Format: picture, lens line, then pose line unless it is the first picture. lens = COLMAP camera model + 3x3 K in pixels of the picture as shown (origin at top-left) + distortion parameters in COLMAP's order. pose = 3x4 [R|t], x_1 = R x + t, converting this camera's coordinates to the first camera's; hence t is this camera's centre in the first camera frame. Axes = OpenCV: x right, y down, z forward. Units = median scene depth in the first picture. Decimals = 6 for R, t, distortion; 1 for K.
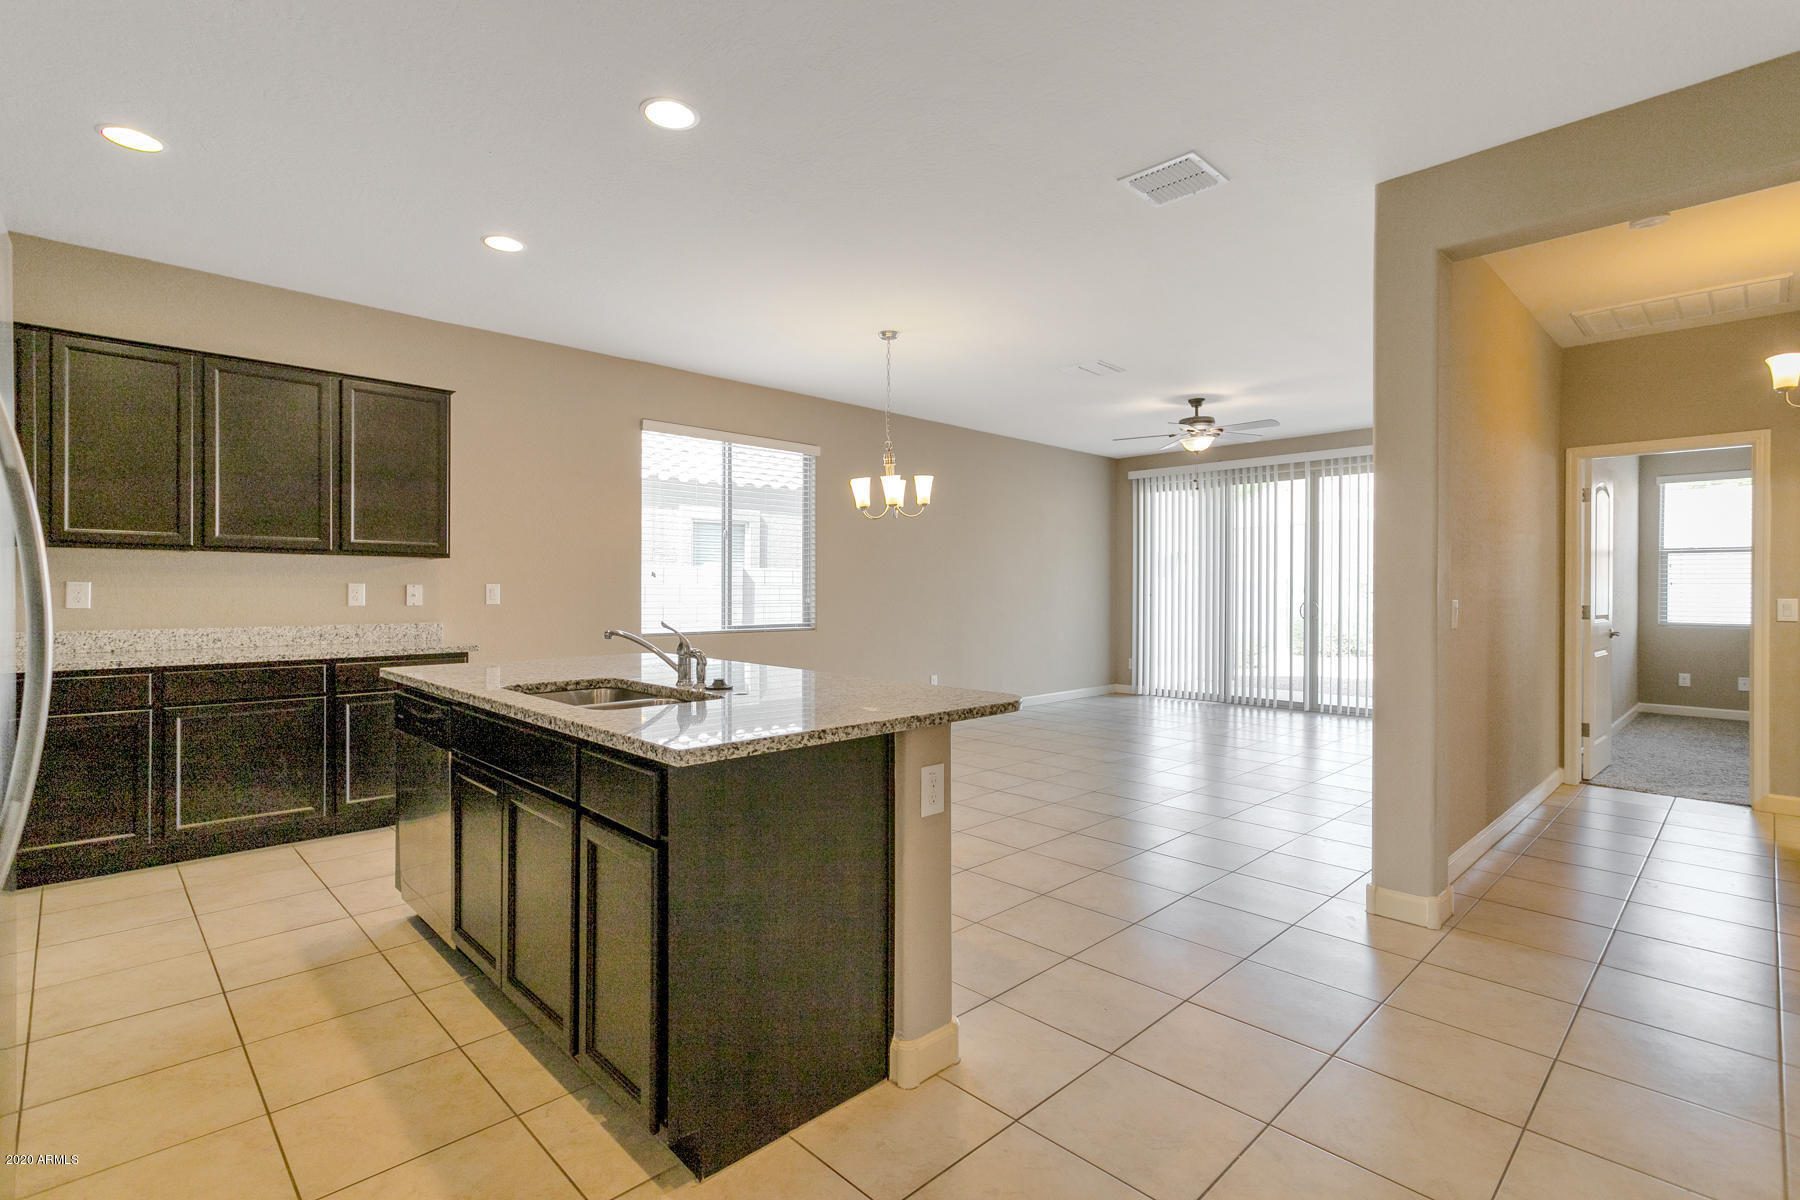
lens RADIAL K [[844.2, 0, 901.0], [0, 844.2, 590.0], [0, 0, 1]] dist [-0.000895, 0.000002]
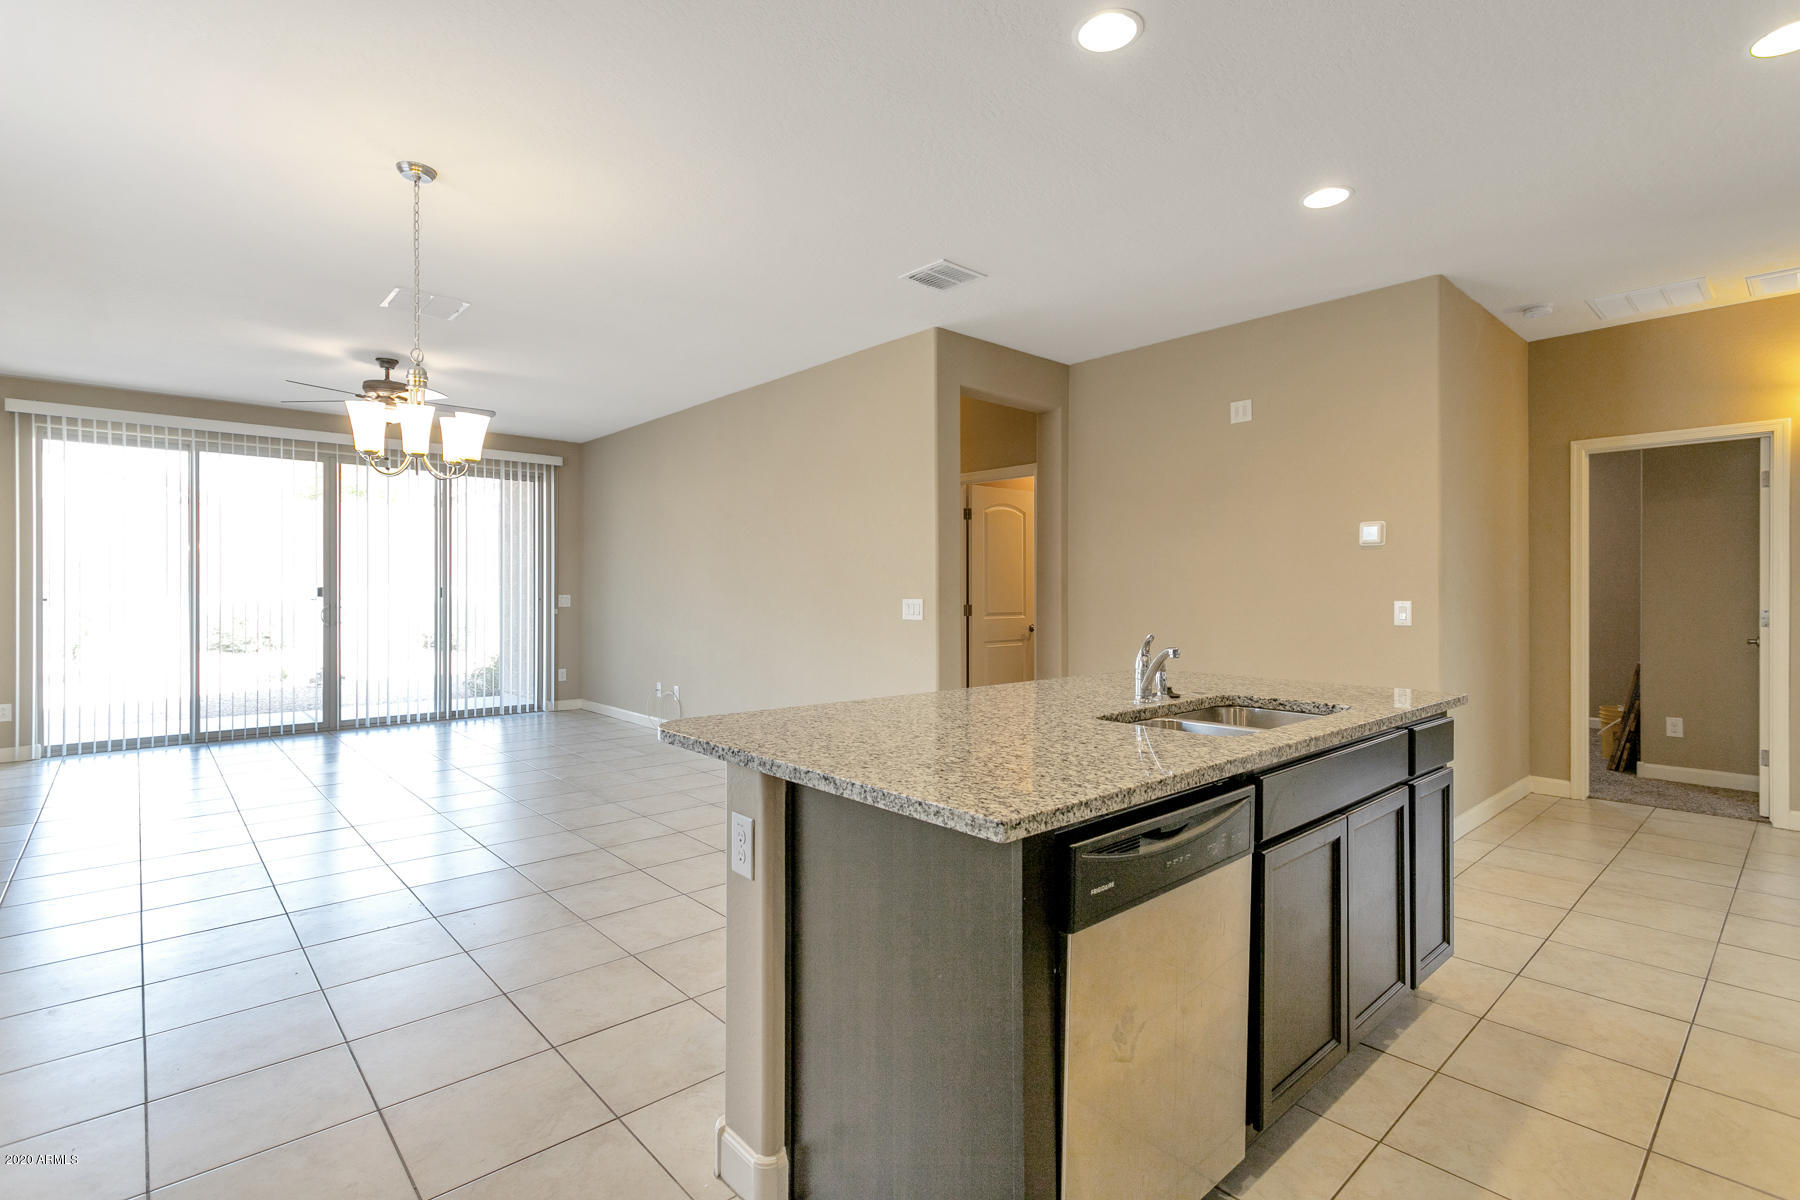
lens RADIAL K [[835.3, 0, 900.0], [0, 835.3, 600.0], [0, 0, 1]] dist [0.000156, 0.000116]
pose [[0.031012, -0.014763, 0.999410, -0.430805], [0.002744, 0.999888, 0.014685, -0.002250], [-0.999515, 0.002287, 0.031049, 0.460792]]
